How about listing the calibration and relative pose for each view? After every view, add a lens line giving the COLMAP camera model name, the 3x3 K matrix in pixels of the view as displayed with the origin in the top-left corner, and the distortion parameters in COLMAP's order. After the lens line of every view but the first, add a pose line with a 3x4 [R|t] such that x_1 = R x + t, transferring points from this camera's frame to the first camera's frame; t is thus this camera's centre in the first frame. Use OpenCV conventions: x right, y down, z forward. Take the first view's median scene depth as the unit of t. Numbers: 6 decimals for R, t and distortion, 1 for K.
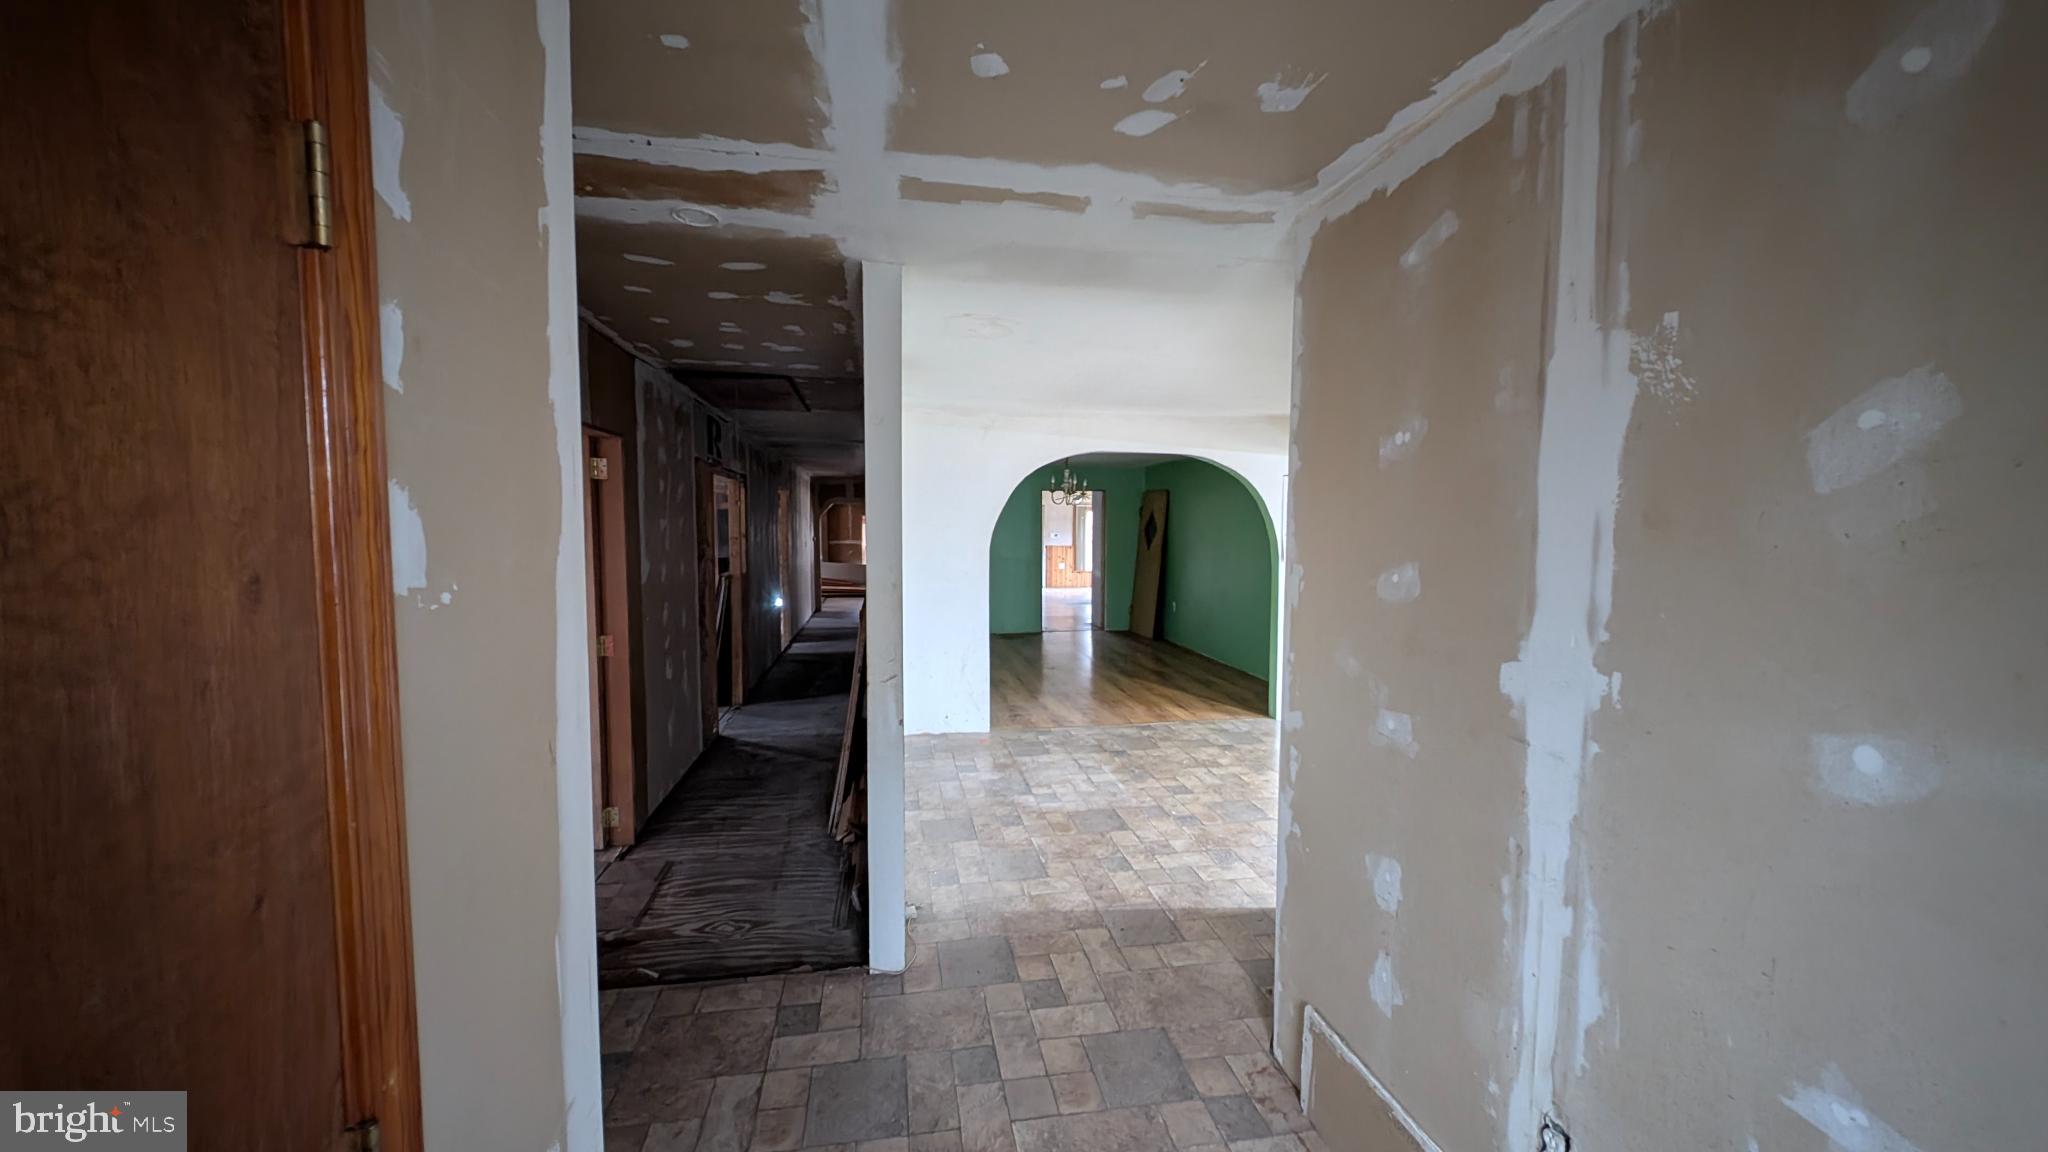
lens RADIAL K [[763.5, 0, 1013.3], [0, 763.5, 576.4], [0, 0, 1]] dist [0.015709, -0.007496]
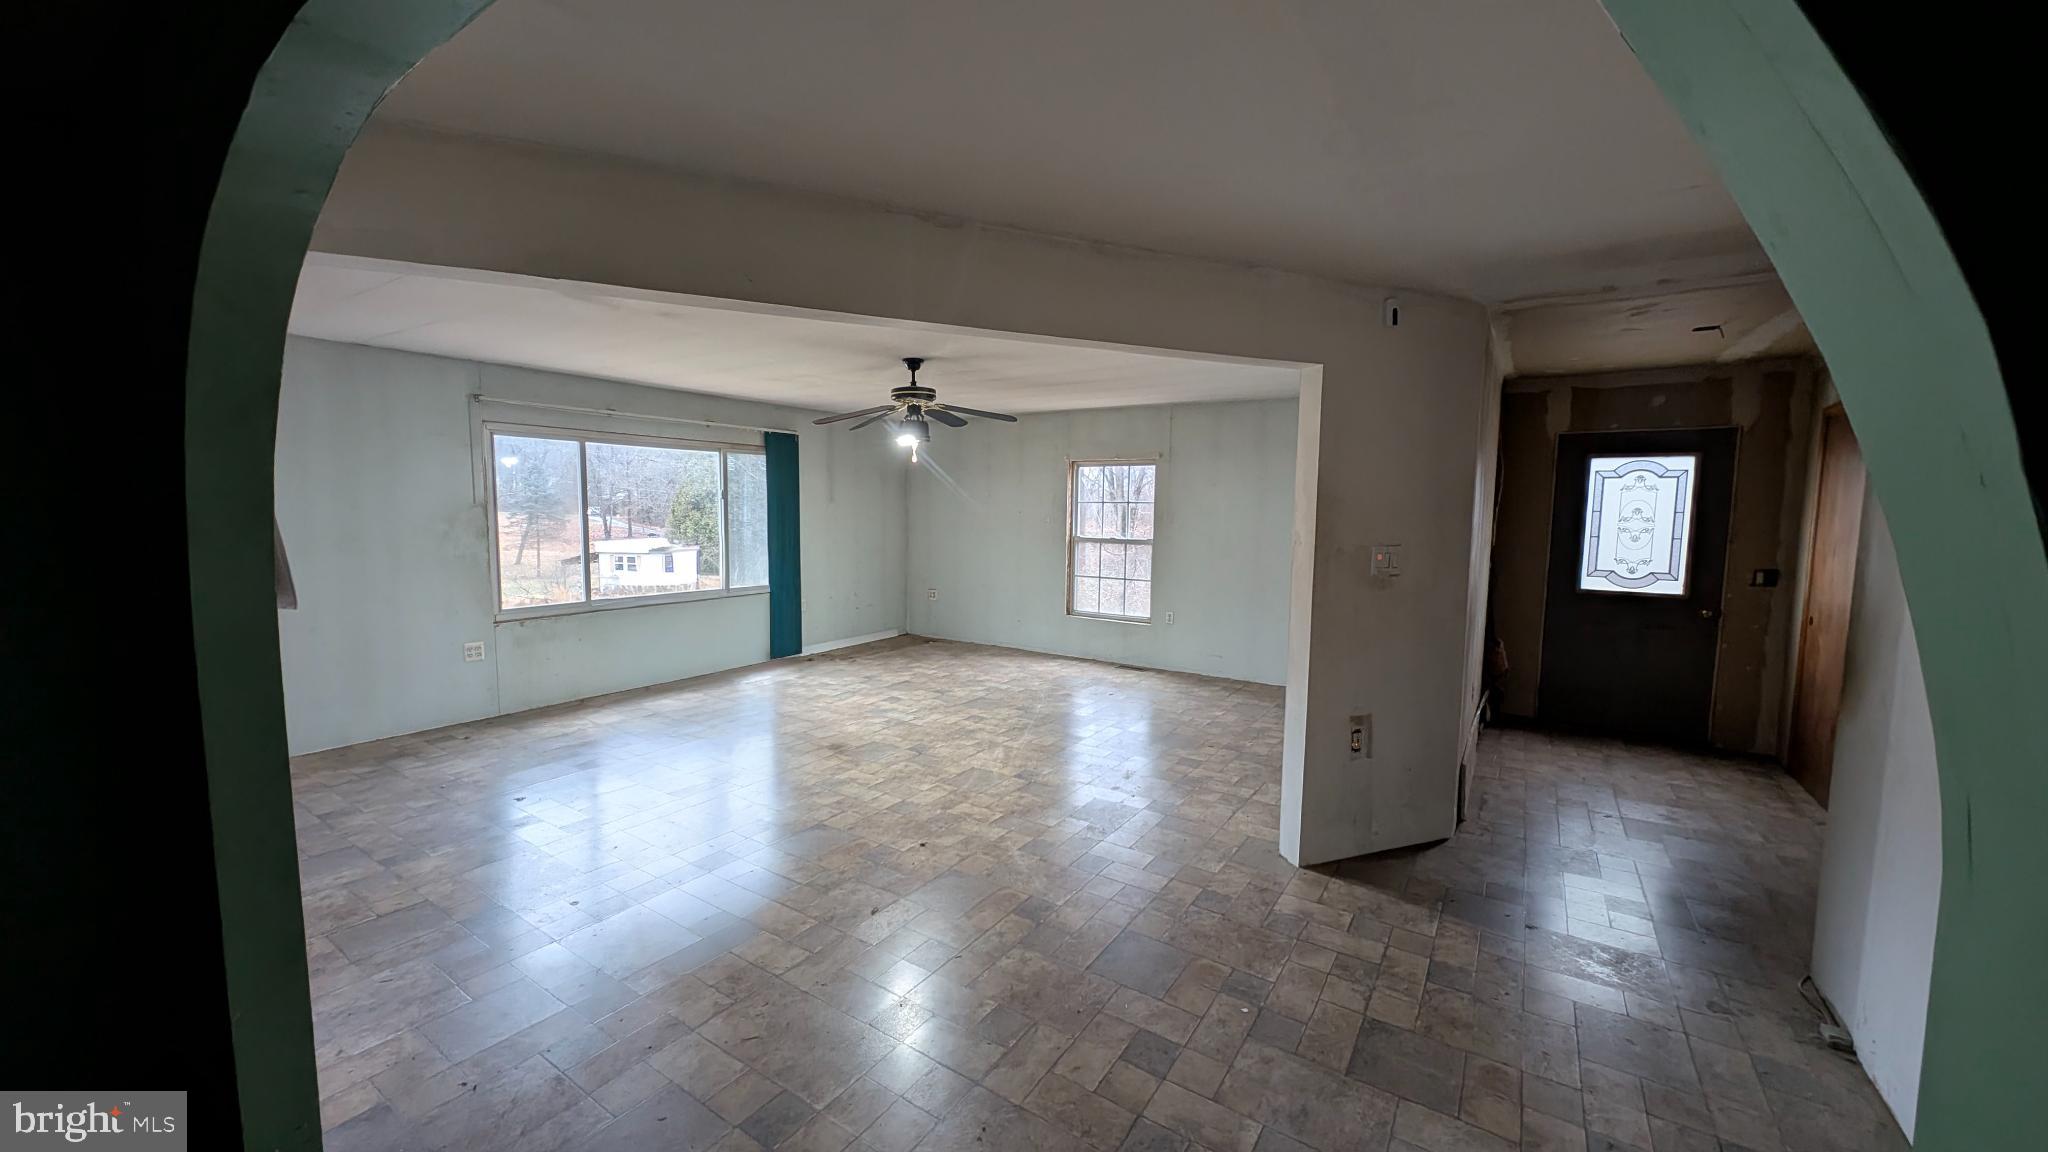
lens RADIAL K [[763.5, 0, 1013.3], [0, 763.5, 576.4], [0, 0, 1]] dist [0.015709, -0.007496]
pose [[-0.724924, -0.070743, 0.685186, -0.021751], [0.033909, 0.989842, 0.138072, -0.065343], [-0.687994, 0.123326, -0.715161, 1.093233]]
